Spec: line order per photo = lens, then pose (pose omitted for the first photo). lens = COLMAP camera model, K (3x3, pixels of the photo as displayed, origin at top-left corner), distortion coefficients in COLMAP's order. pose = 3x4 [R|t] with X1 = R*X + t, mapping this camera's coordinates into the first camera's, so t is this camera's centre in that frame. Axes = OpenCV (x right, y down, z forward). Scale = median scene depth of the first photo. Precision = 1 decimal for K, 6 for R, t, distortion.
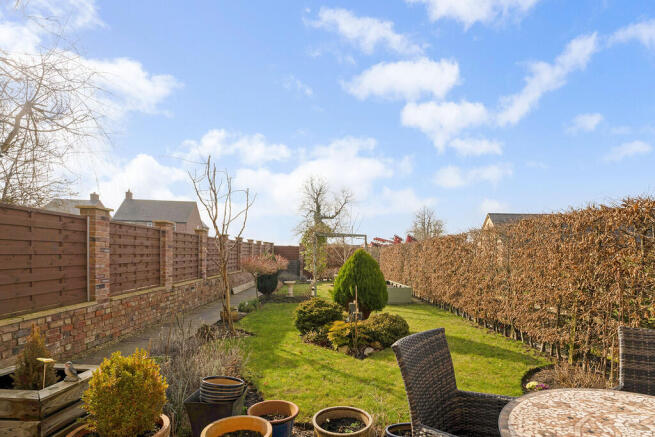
lens RADIAL K [[341.0, 0, 345.1], [0, 341.0, 244.0], [0, 0, 1]] dist [-0.018937, -0.000201]
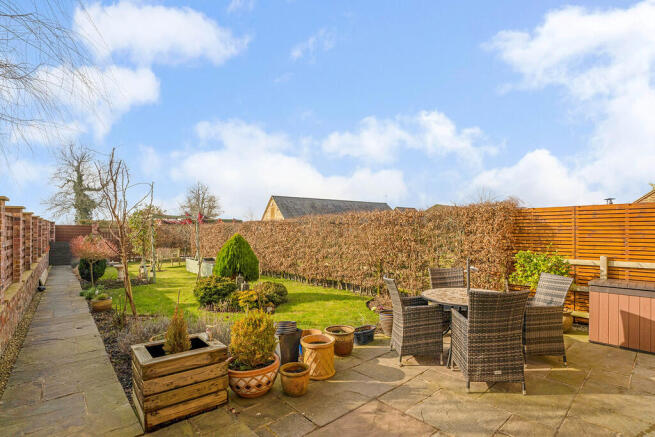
lens RADIAL K [[314.8, 0, 327.7], [0, 314.8, 222.9], [0, 0, 1]] dist [-0.003733, 0.000032]
pose [[0.815154, -0.003601, 0.579233, -0.168182], [-0.003242, 0.999937, 0.010779, -0.017630], [-0.579235, -0.010664, 0.815091, -0.059429]]
